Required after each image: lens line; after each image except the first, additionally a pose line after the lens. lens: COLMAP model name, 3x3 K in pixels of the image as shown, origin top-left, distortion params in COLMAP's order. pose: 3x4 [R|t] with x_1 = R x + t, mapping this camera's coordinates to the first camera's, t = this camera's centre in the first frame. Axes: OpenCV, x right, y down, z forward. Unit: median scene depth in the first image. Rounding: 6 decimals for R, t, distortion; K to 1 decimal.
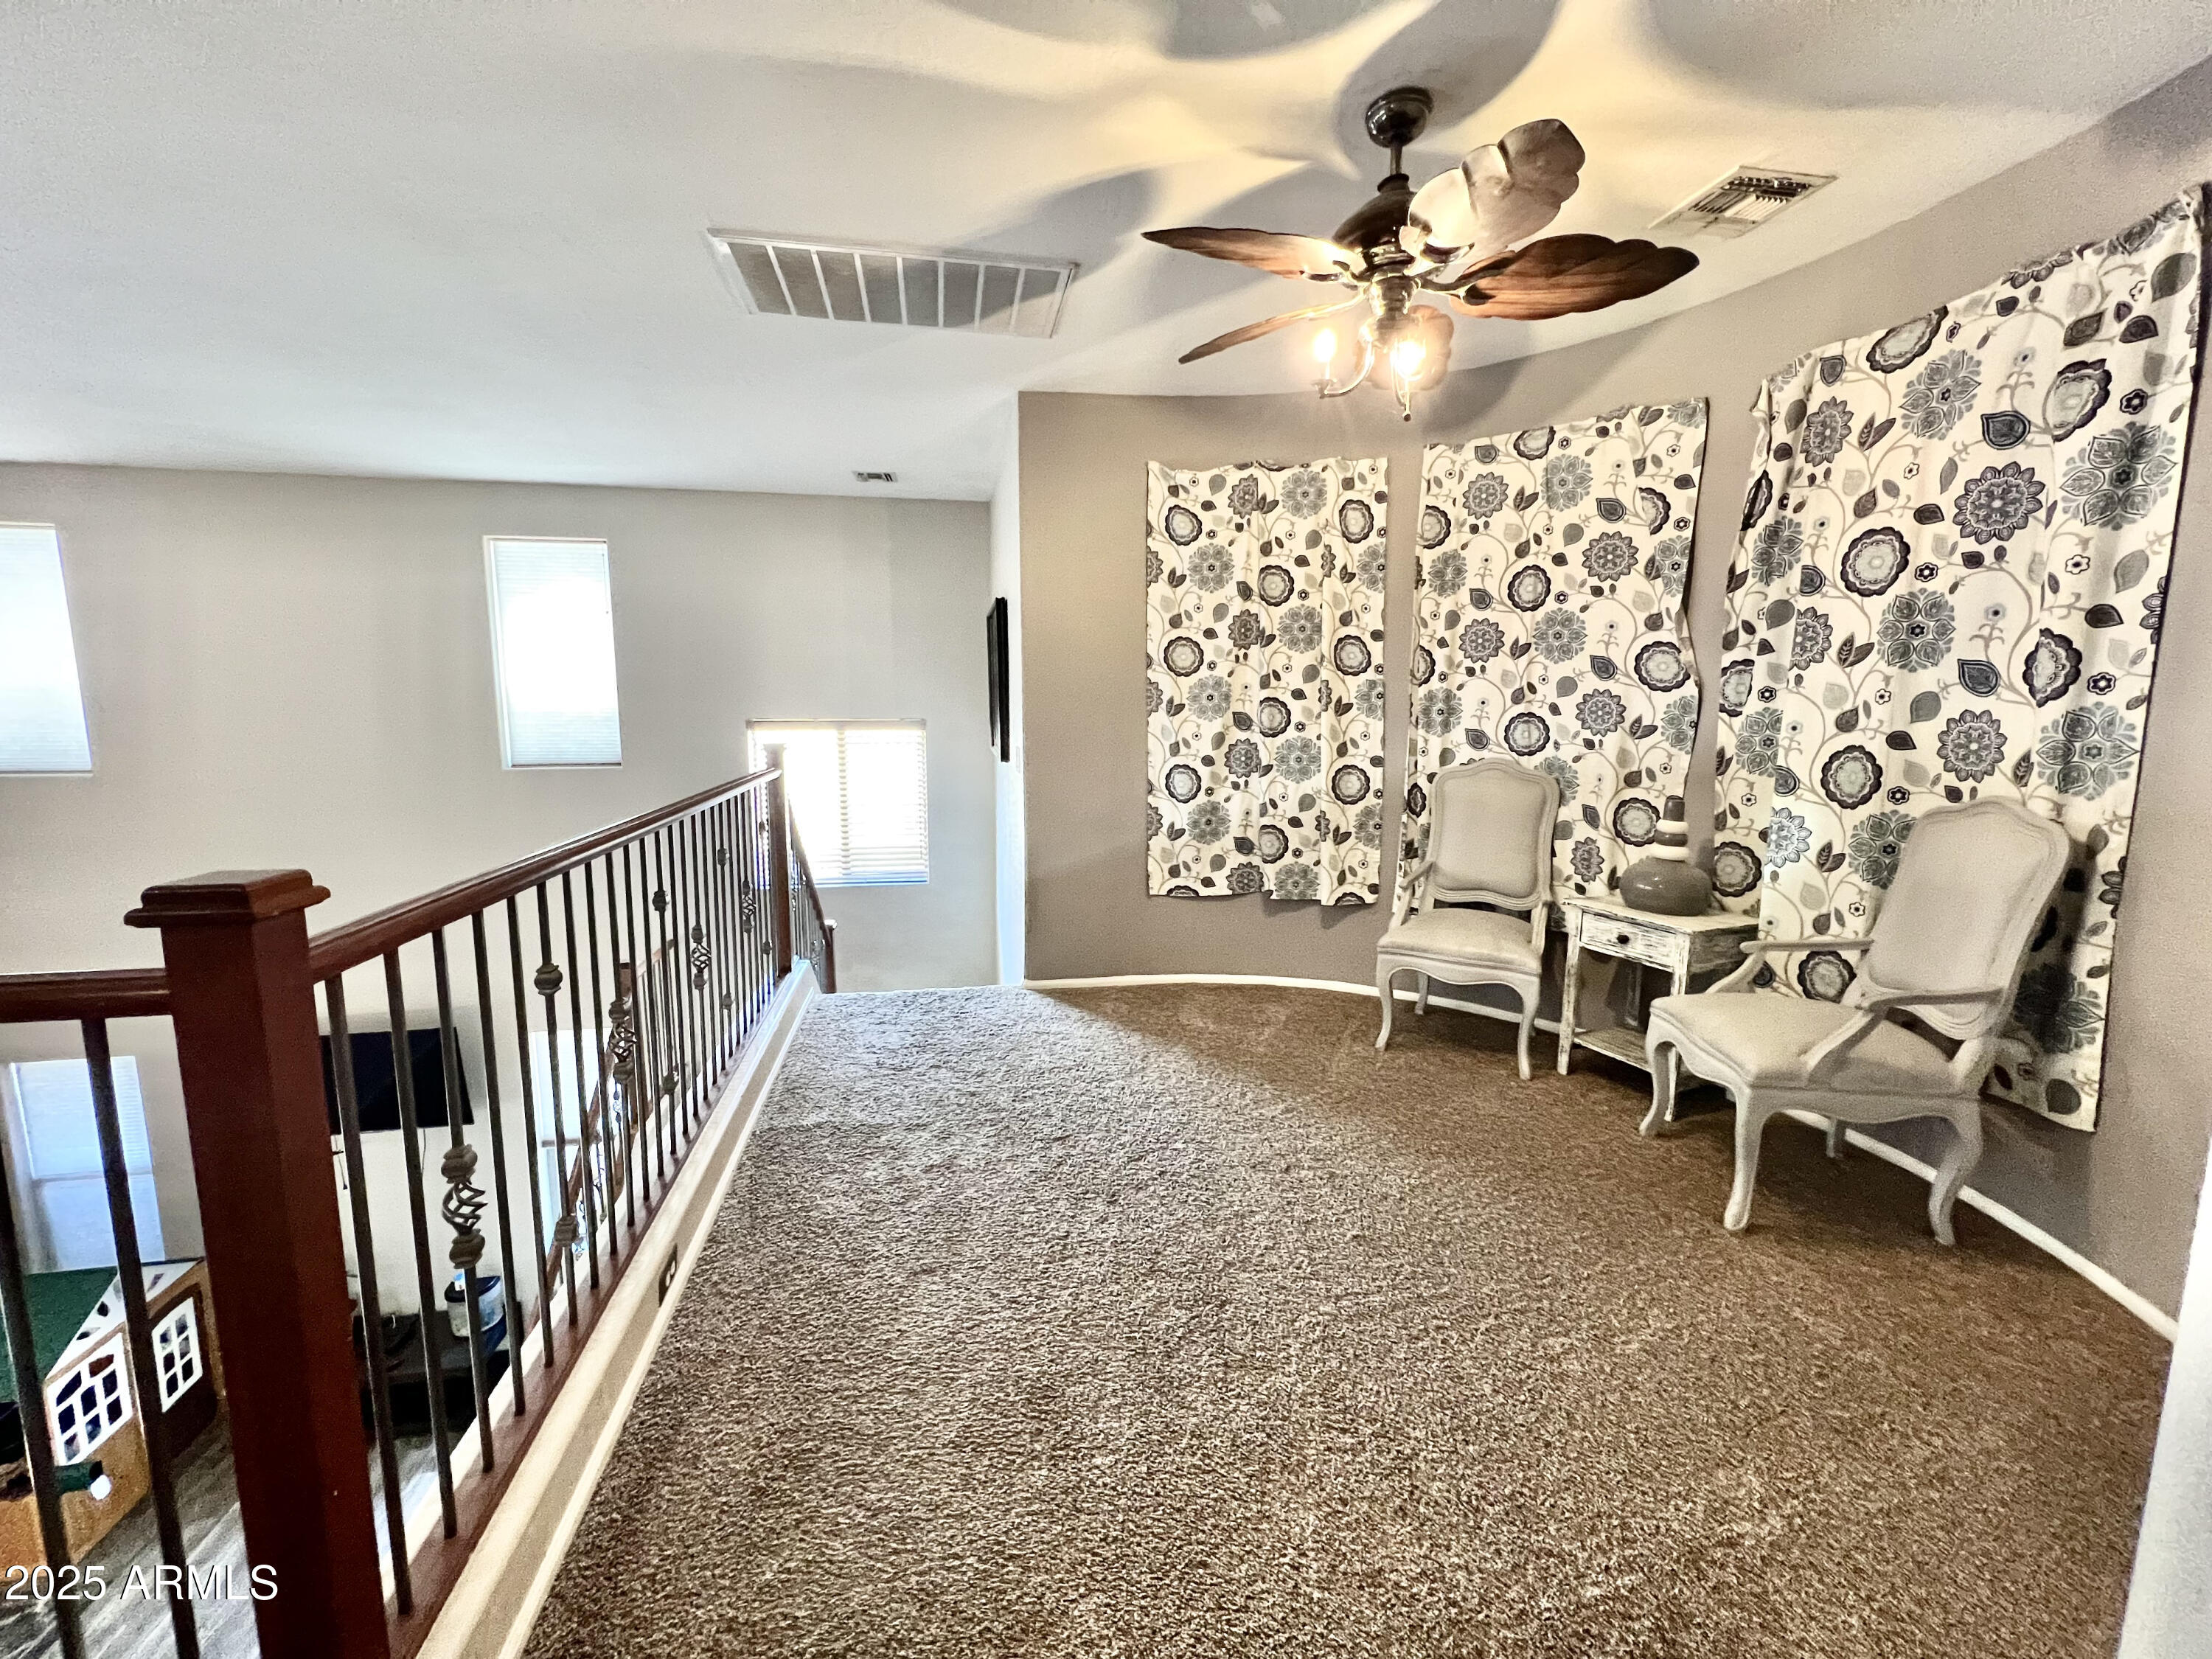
lens RADIAL K [[886.1, 0, 1104.9], [0, 886.1, 822.8], [0, 0, 1]] dist [-0.000552, 0.000065]
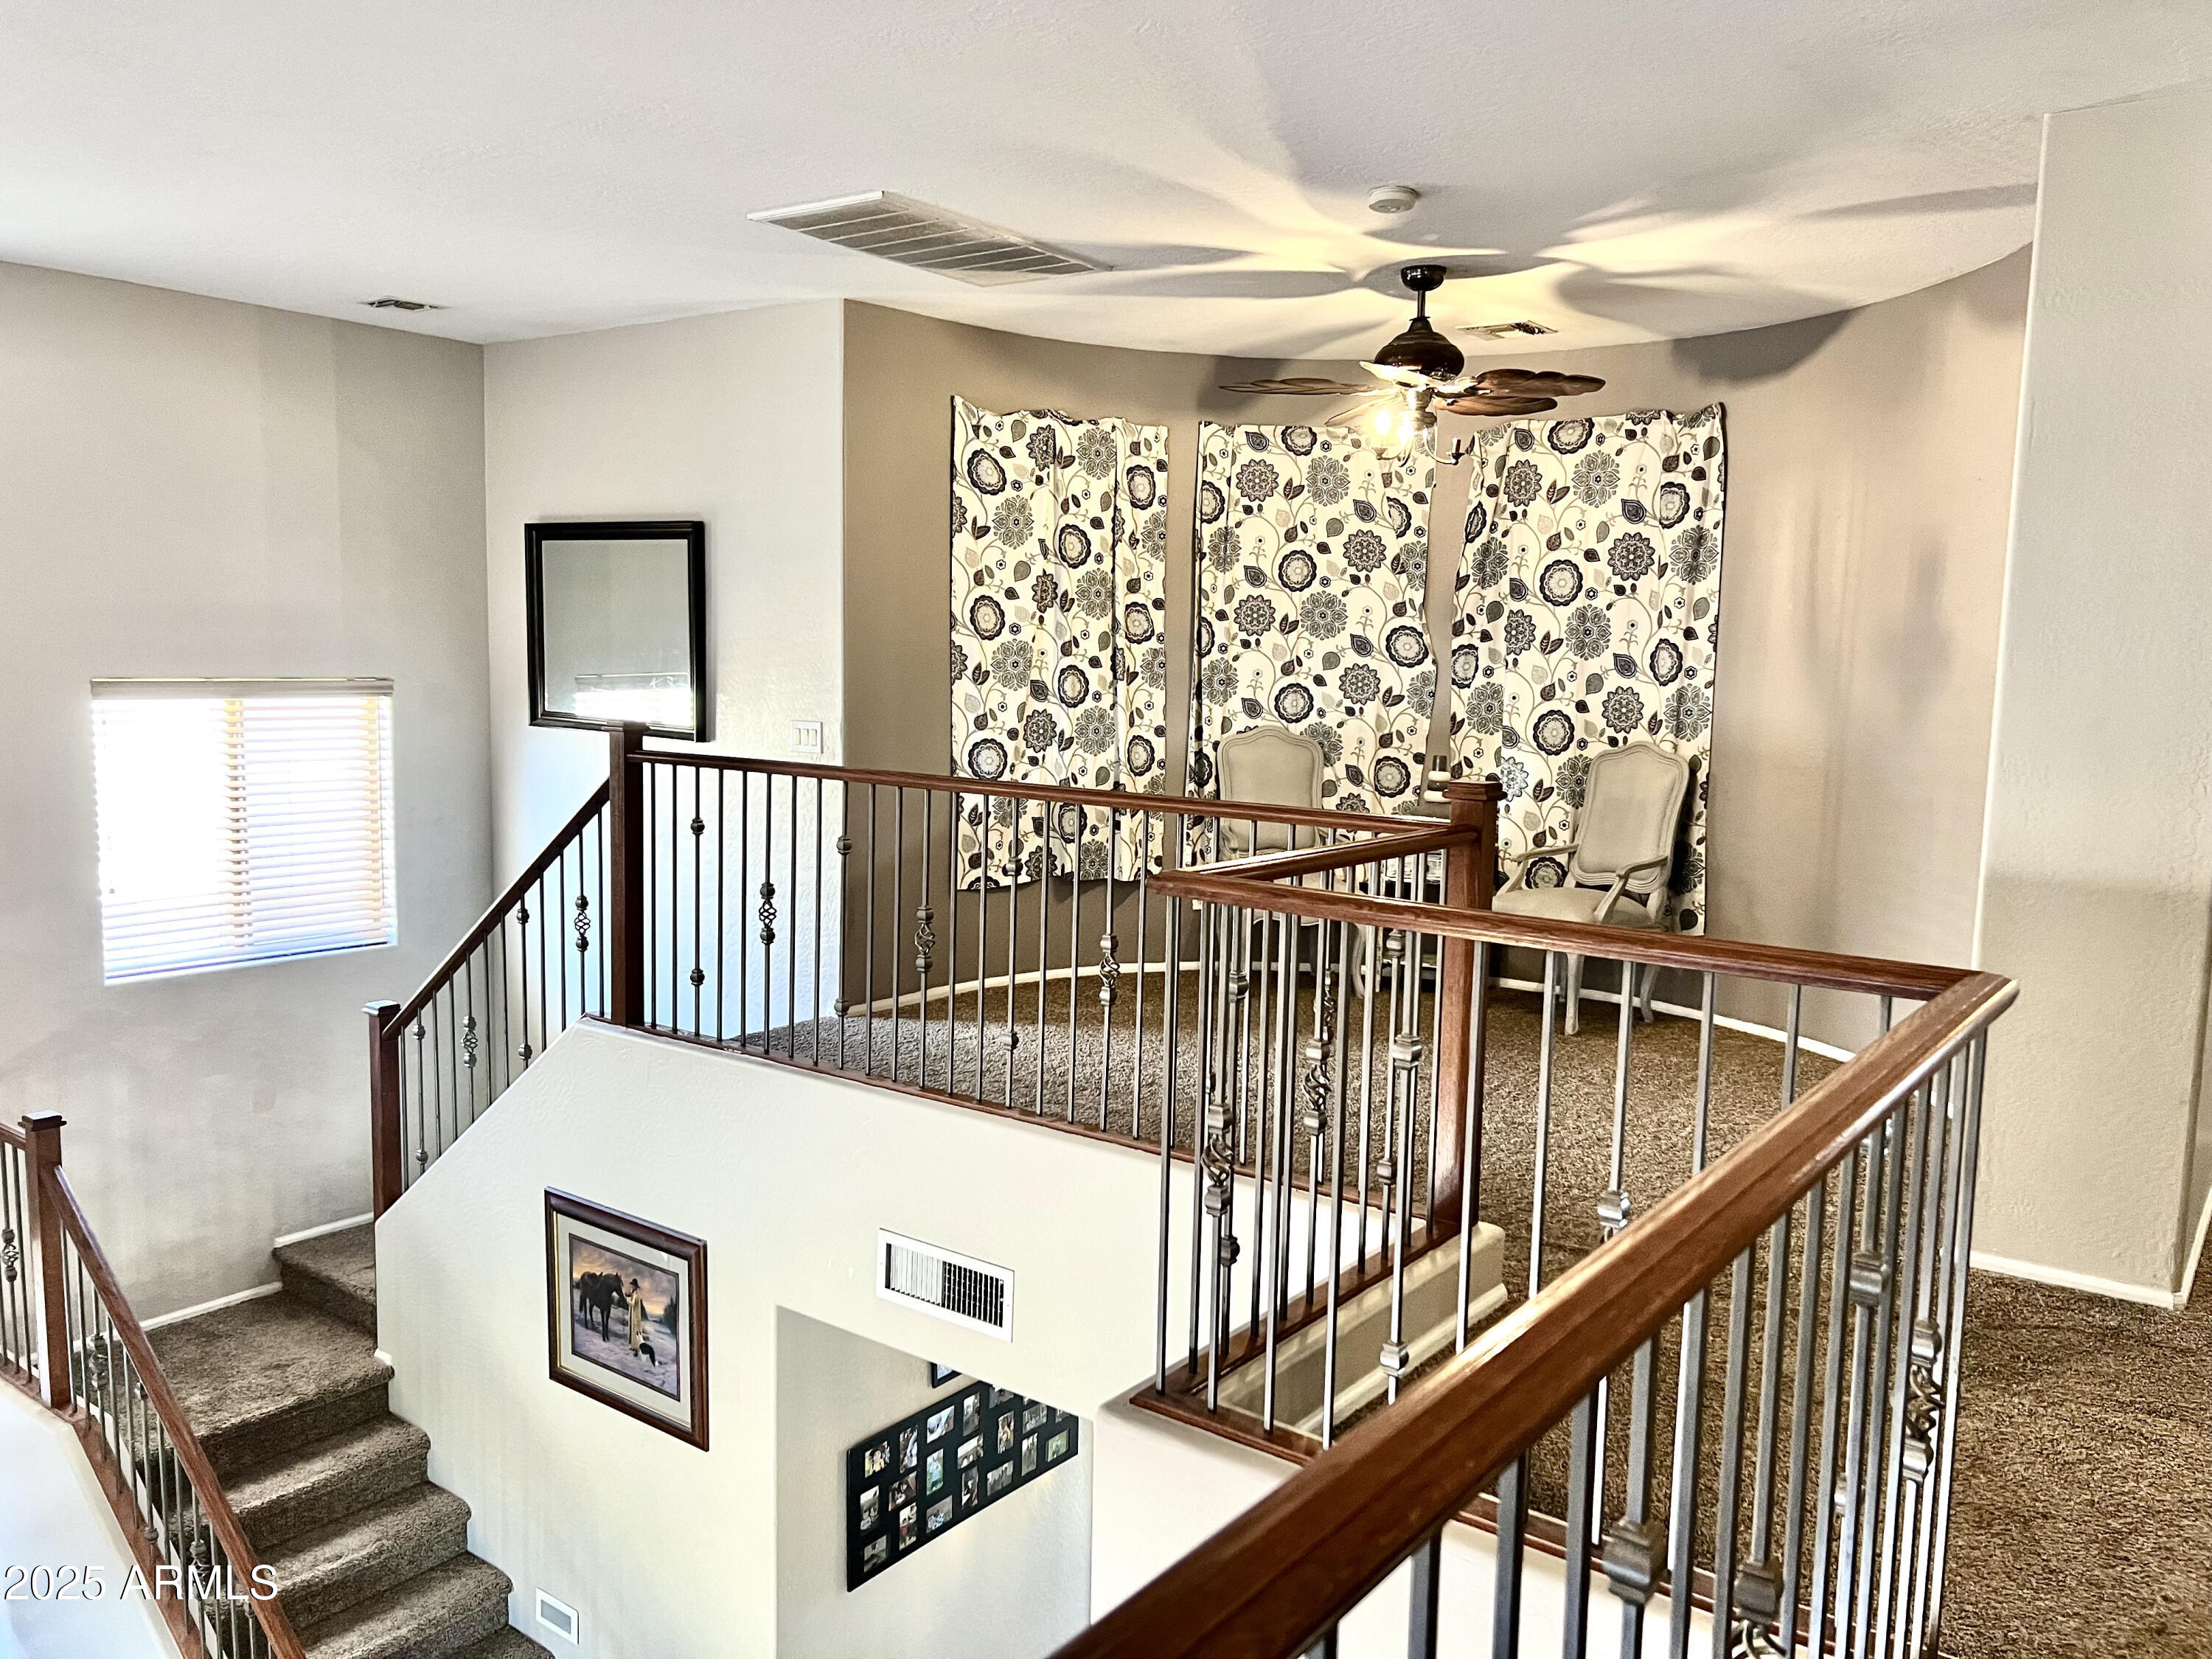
lens RADIAL K [[1632.7, 0, 1151.8], [0, 1632.7, 834.8], [0, 0, 1]] dist [0.072283, -0.062203]
pose [[0.725069, -0.063241, 0.685767, -1.271675], [0.071454, 0.997309, 0.016422, 0.019722], [-0.684960, 0.037094, 0.727636, -0.409026]]
